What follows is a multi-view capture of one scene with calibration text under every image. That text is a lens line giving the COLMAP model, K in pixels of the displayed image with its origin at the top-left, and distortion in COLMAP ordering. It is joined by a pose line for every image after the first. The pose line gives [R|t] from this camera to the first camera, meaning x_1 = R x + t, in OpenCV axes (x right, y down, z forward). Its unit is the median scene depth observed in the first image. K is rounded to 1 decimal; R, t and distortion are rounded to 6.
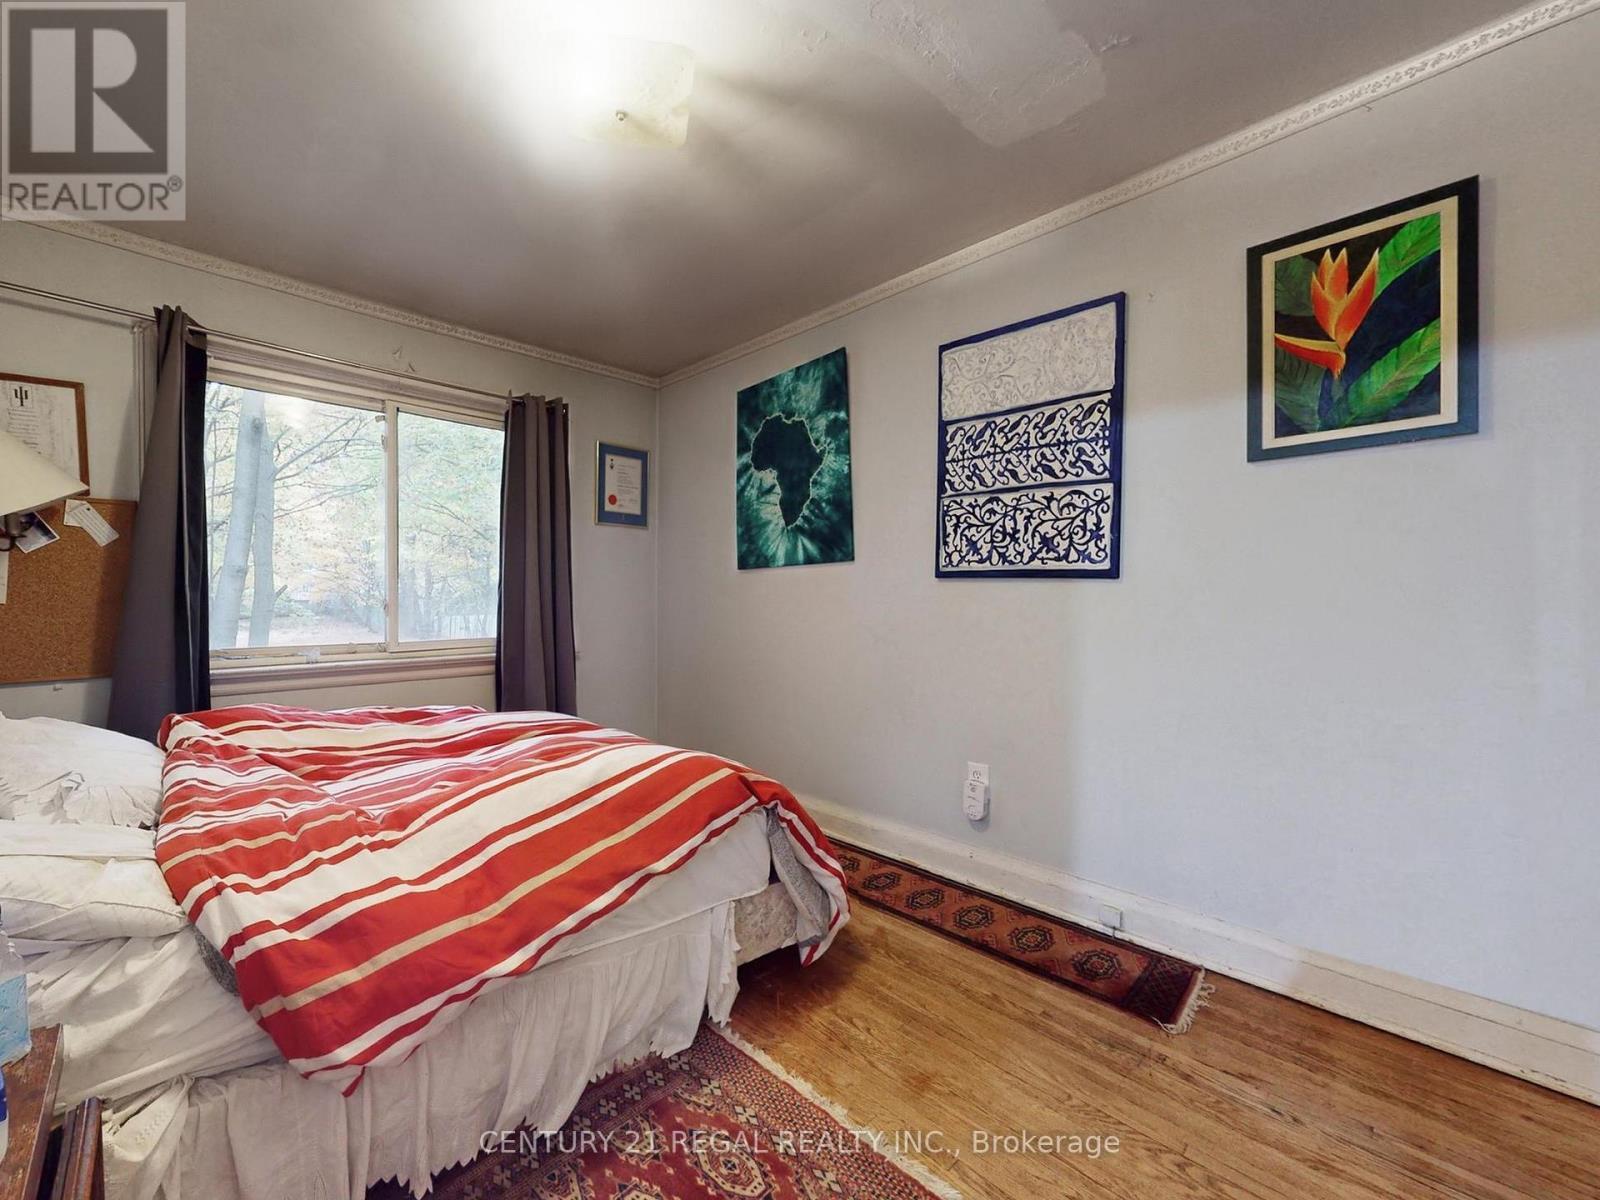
lens RADIAL K [[565.7, 0, 794.1], [0, 565.7, 596.1], [0, 0, 1]] dist [-0.000446, 0.000038]
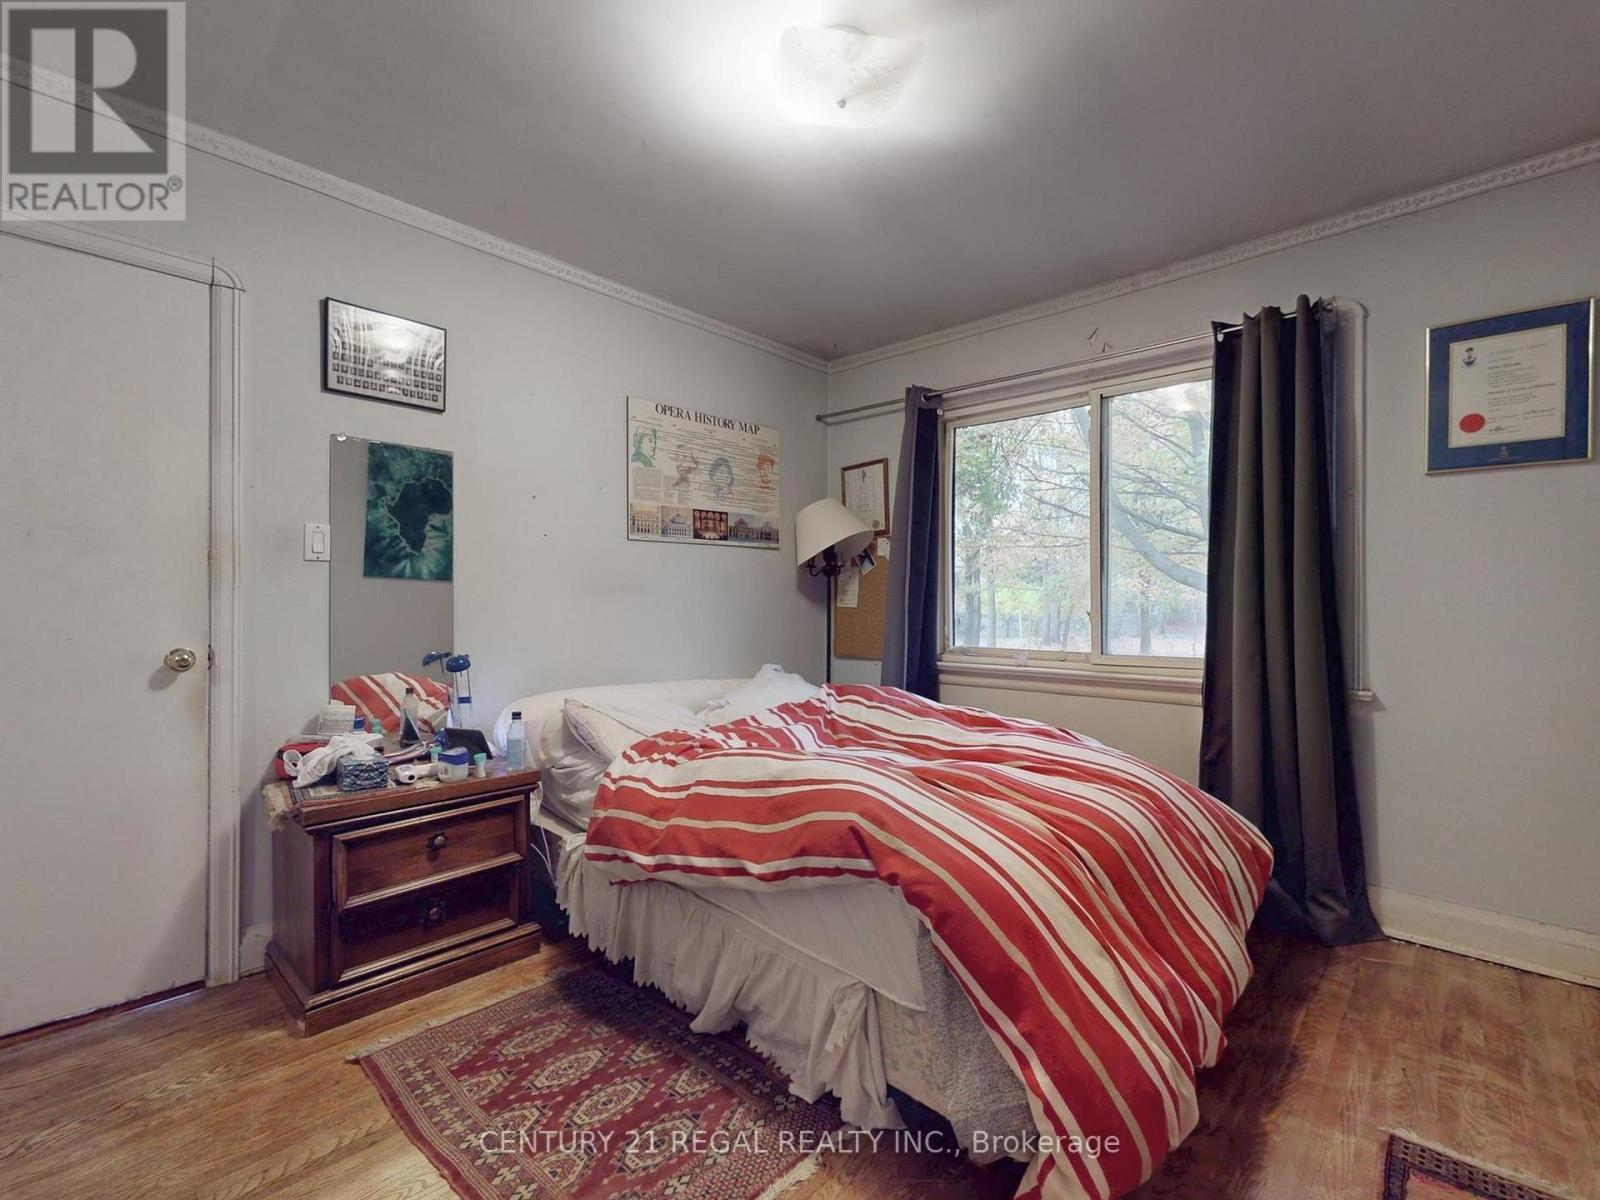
lens RADIAL K [[789.3, 0, 807.8], [0, 789.3, 601.5], [0, 0, 1]] dist [-0.000127, 0.000097]
pose [[0.058171, -0.005464, -0.998292, 0.682143], [-0.005673, 0.999967, -0.005804, 0.008767], [0.998291, 0.006001, 0.058138, 0.594738]]
